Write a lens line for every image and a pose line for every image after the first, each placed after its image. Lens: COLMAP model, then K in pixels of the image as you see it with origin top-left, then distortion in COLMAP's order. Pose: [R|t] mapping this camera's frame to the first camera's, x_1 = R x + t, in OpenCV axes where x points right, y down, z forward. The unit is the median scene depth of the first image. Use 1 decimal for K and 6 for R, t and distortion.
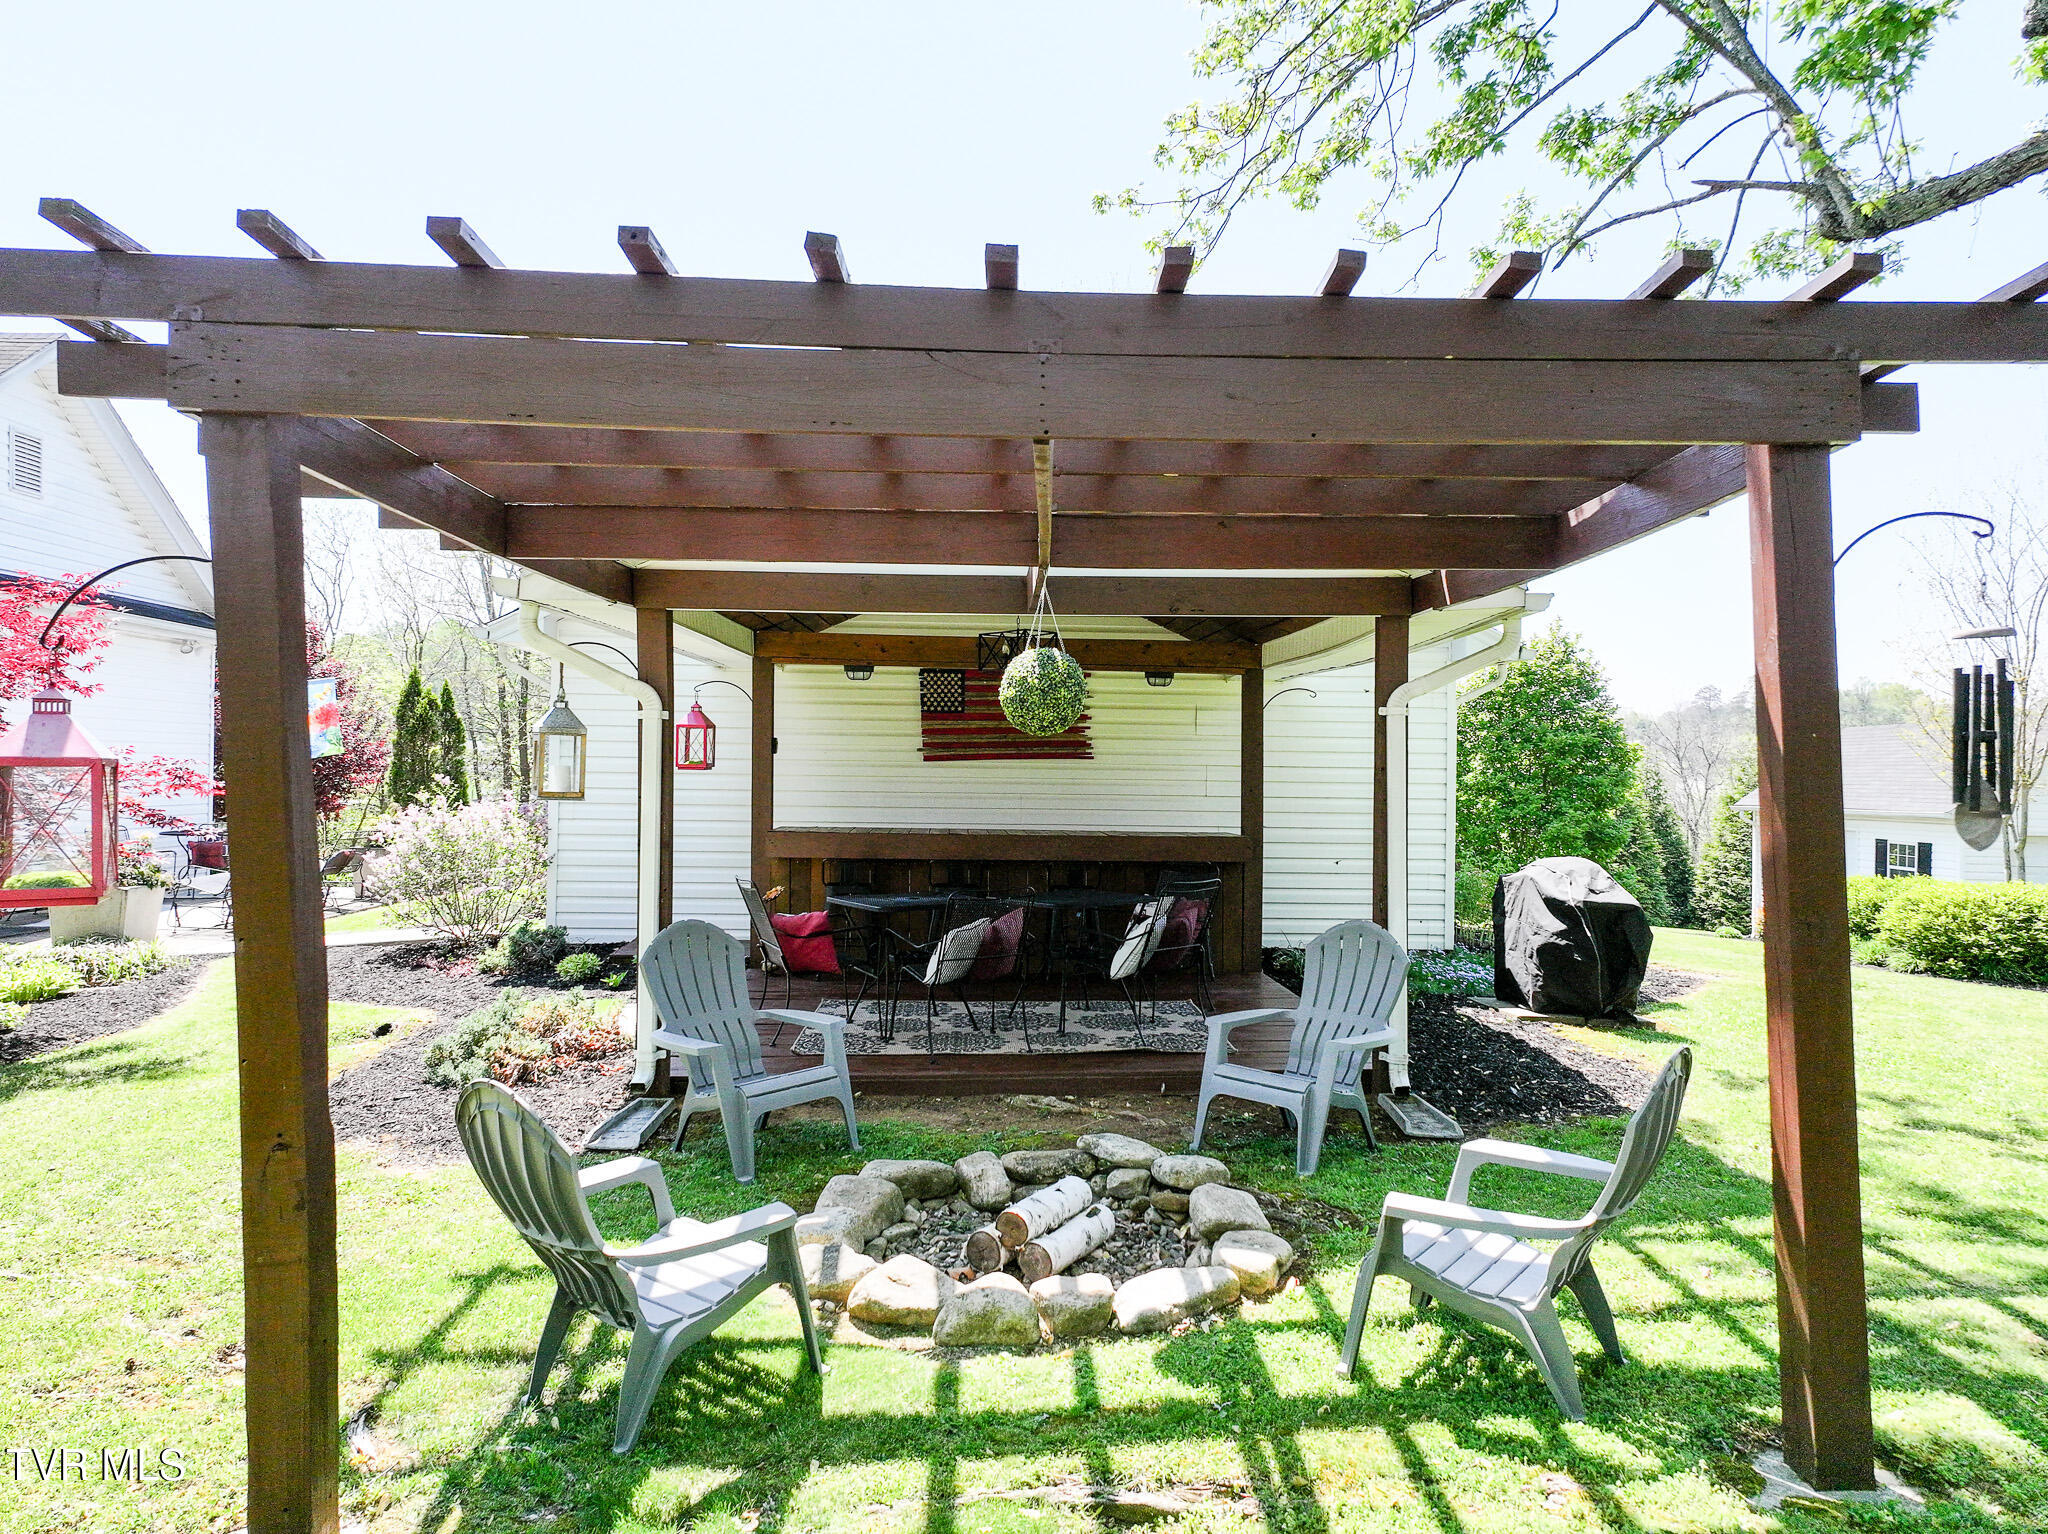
lens RADIAL K [[1439.9, 0, 1032.6], [0, 1439.9, 762.0], [0, 0, 1]] dist [0.005878, 0.005351]
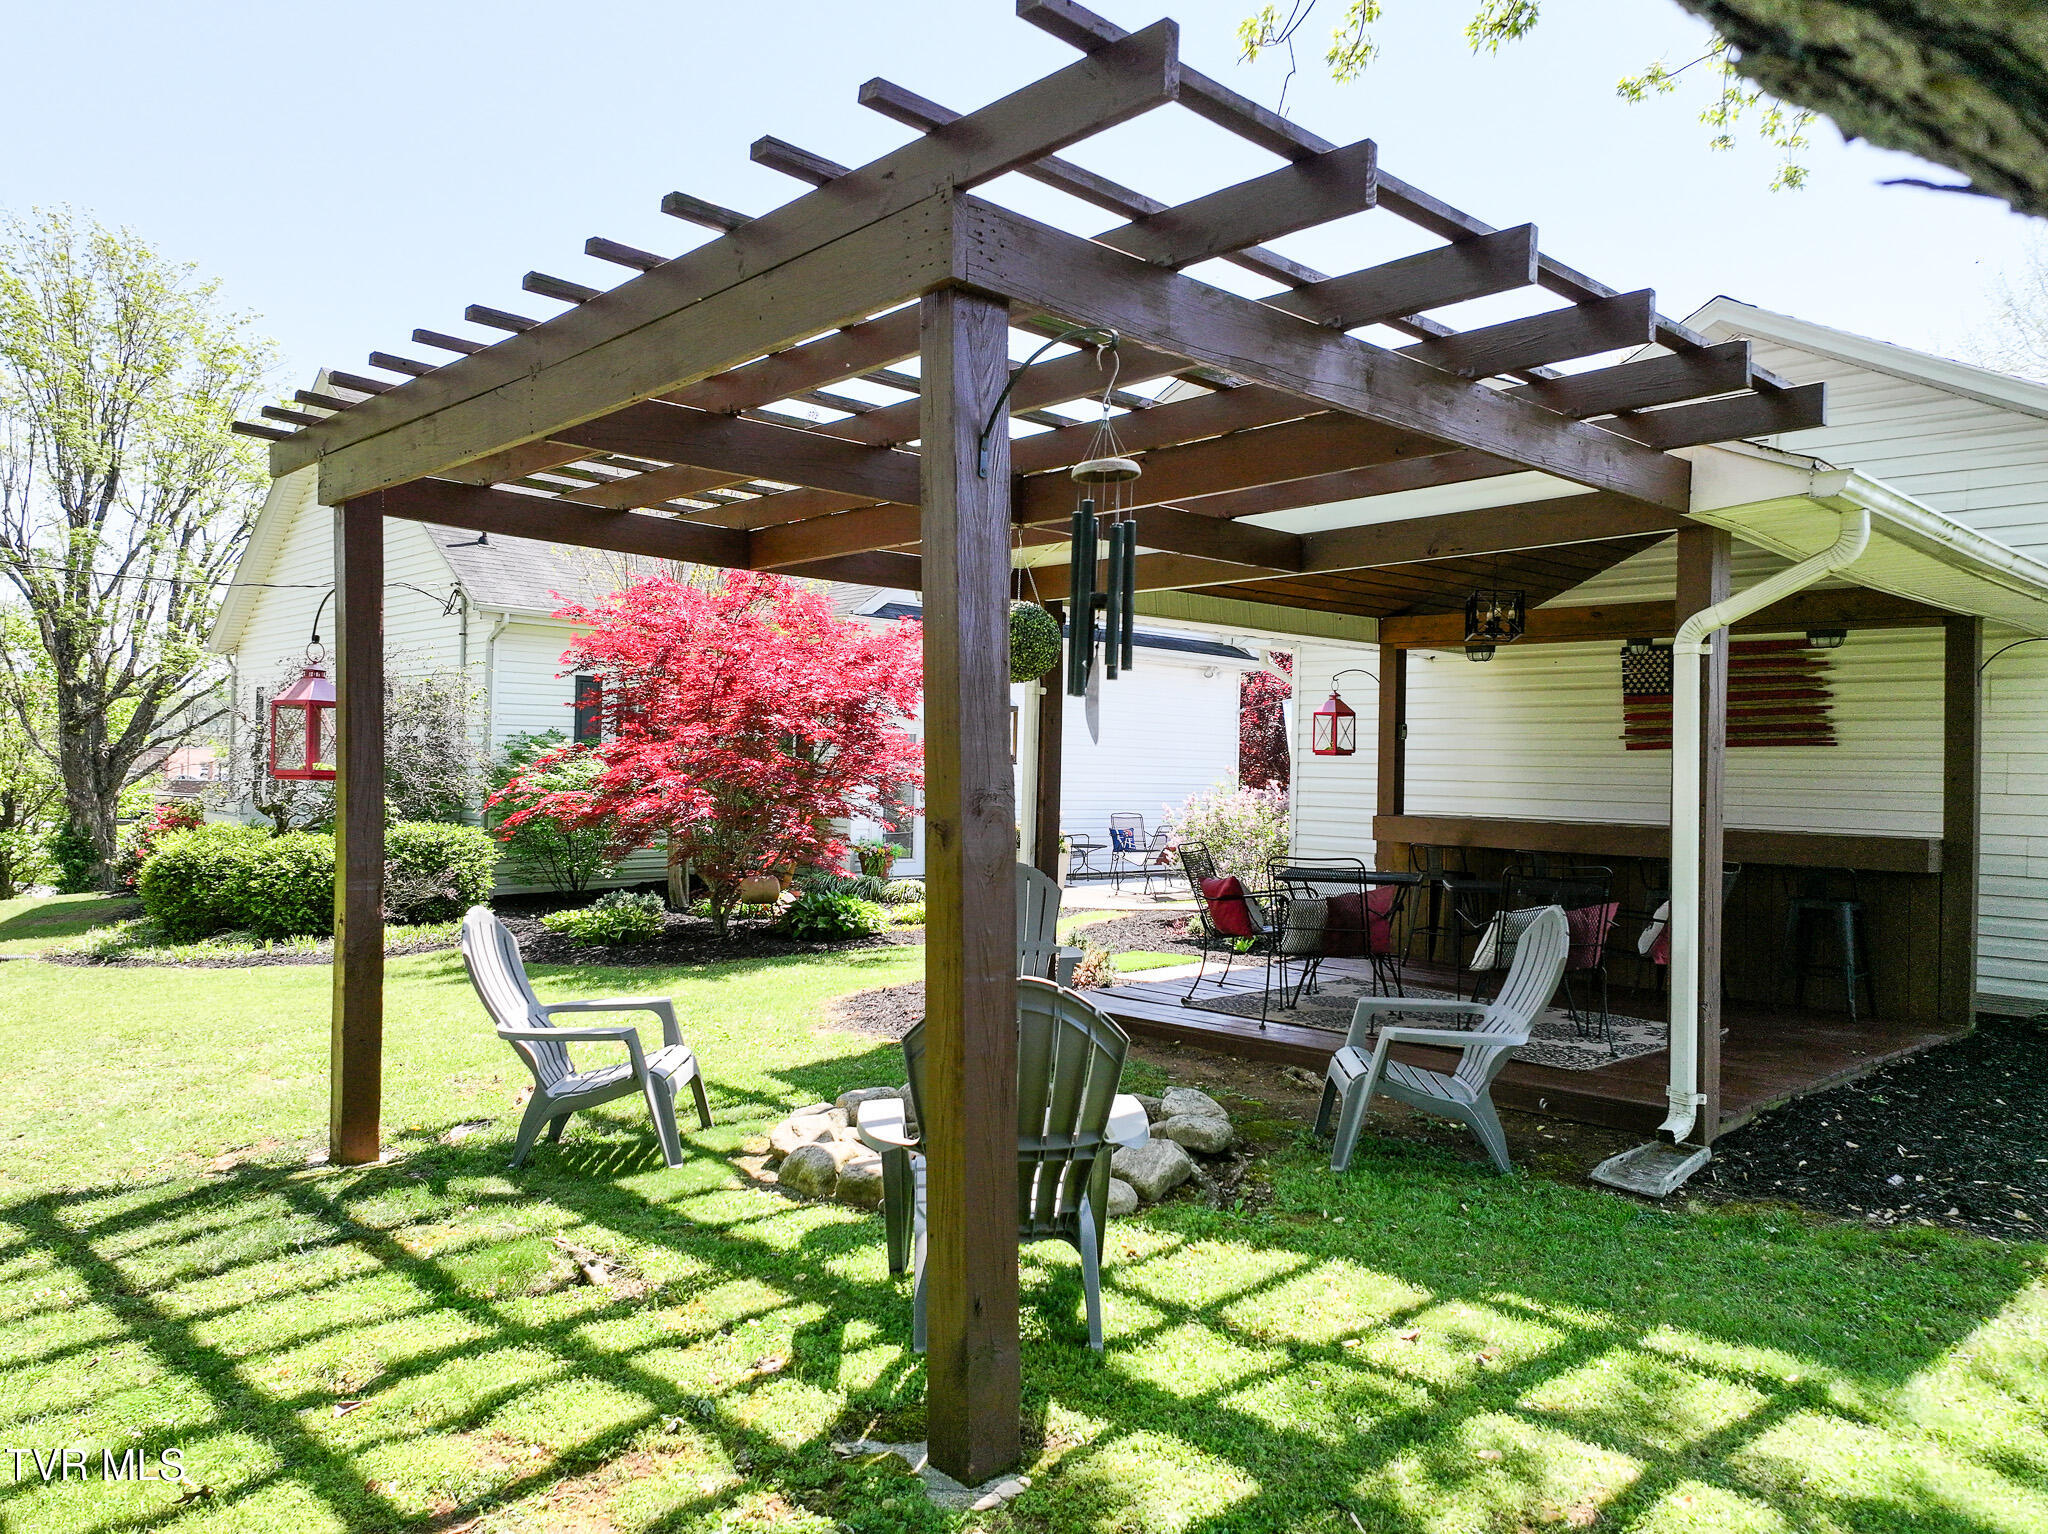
lens RADIAL K [[1439.9, 0, 1032.6], [0, 1439.9, 762.0], [0, 0, 1]] dist [0.005878, 0.005351]
pose [[0.649163, -0.003988, -0.760639, 0.419202], [-0.011043, 0.999831, -0.014667, 0.027522], [0.760569, 0.017921, 0.649010, 0.154111]]
